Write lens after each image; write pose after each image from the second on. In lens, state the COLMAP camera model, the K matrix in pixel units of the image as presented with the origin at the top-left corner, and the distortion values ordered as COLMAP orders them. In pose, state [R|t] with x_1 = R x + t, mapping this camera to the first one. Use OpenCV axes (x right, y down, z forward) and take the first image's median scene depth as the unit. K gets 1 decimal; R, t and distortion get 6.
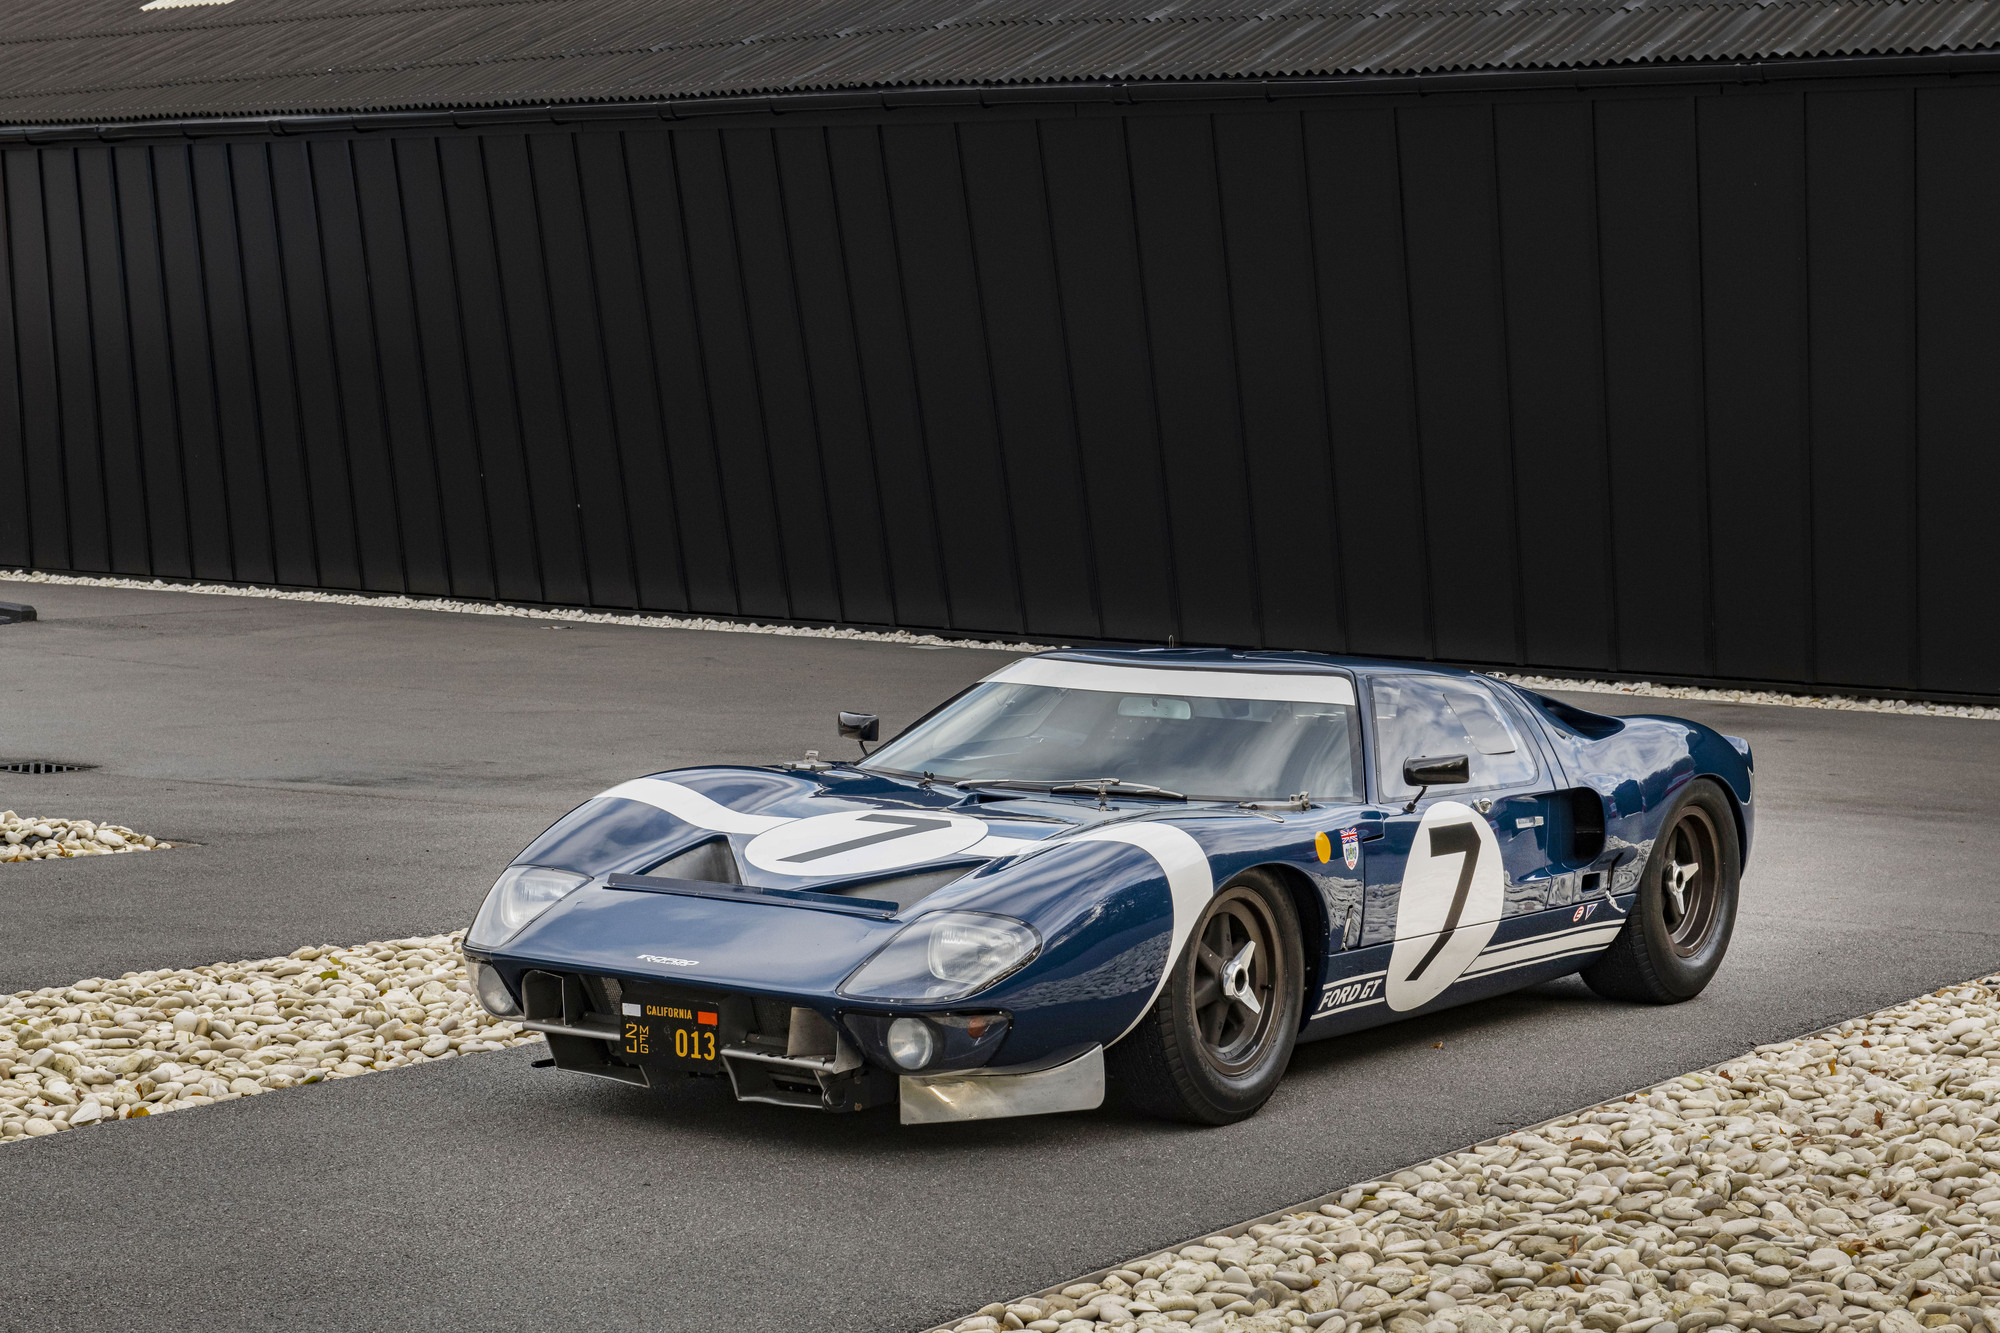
lens RADIAL K [[3587.2, 0, 978.9], [0, 3587.2, 677.2], [0, 0, 1]] dist [0.138074, 0.000000]
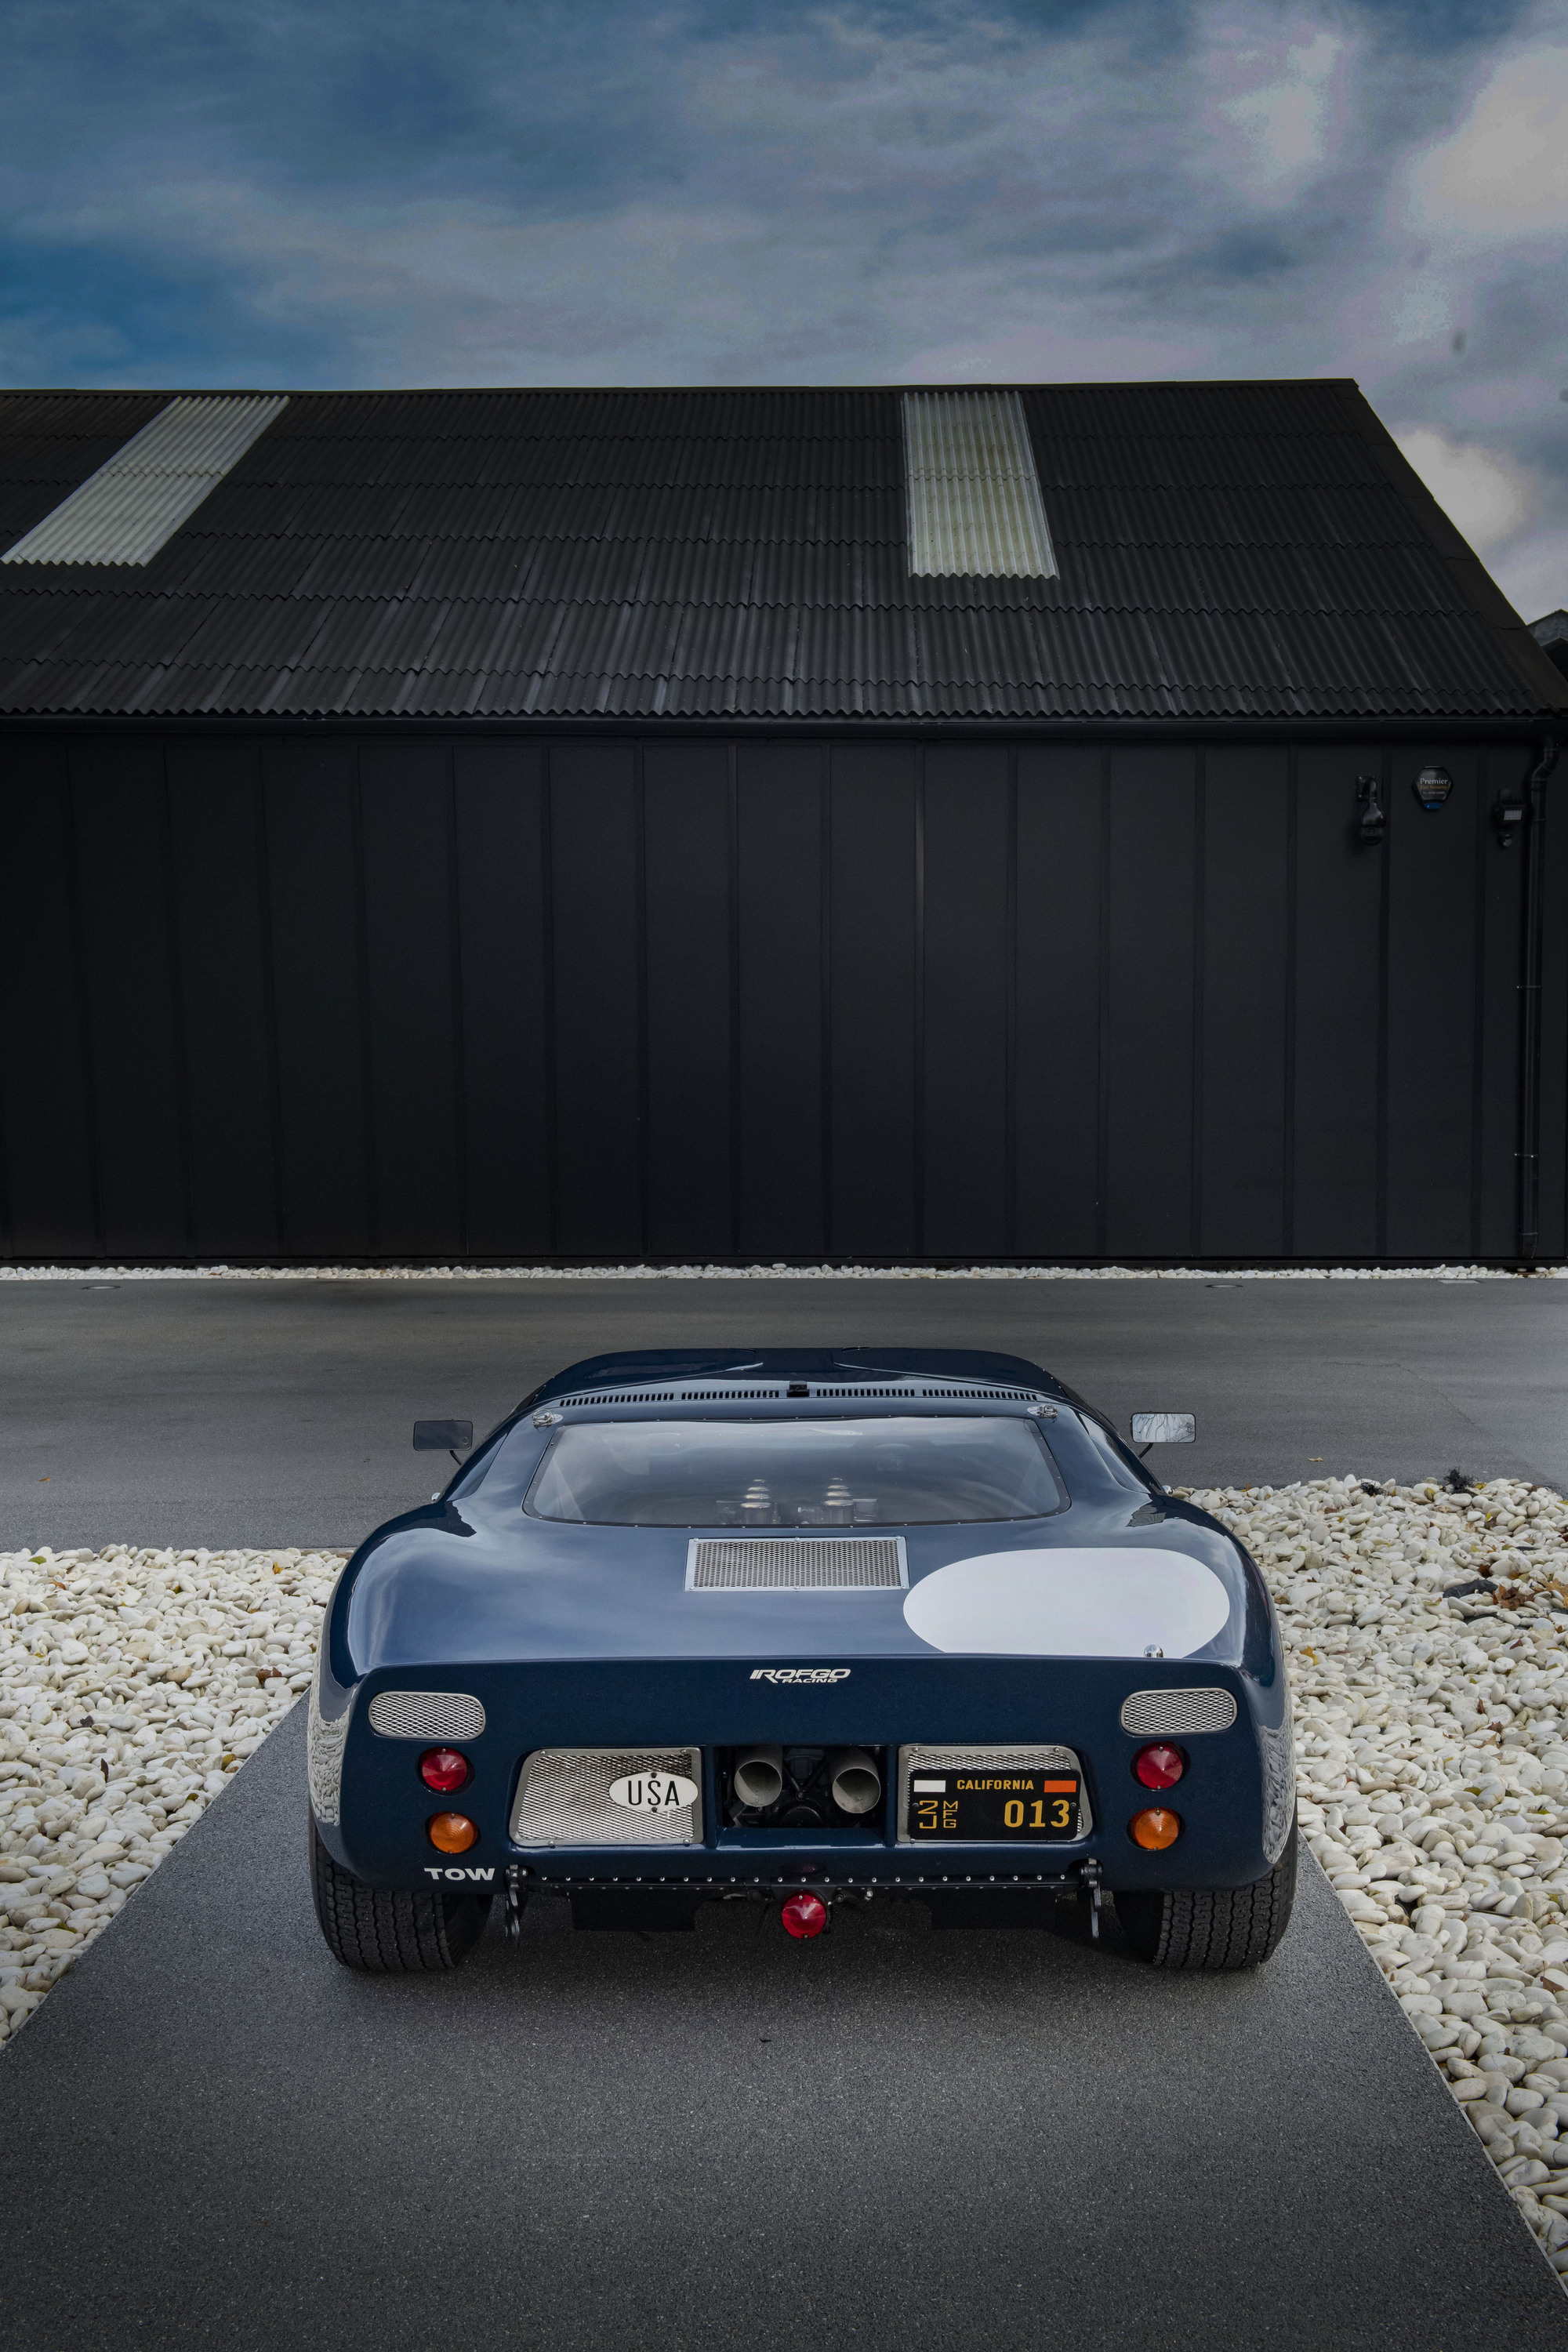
lens RADIAL K [[2905.5, 0, 765.4], [0, 2905.5, 1169.6], [0, 0, 1]] dist [0.098115, 0.000000]
pose [[0.841466, -0.056030, 0.537397, -0.346992], [0.062775, 0.998011, 0.005761, -0.050916], [-0.536651, 0.028888, 0.843310, 0.322257]]
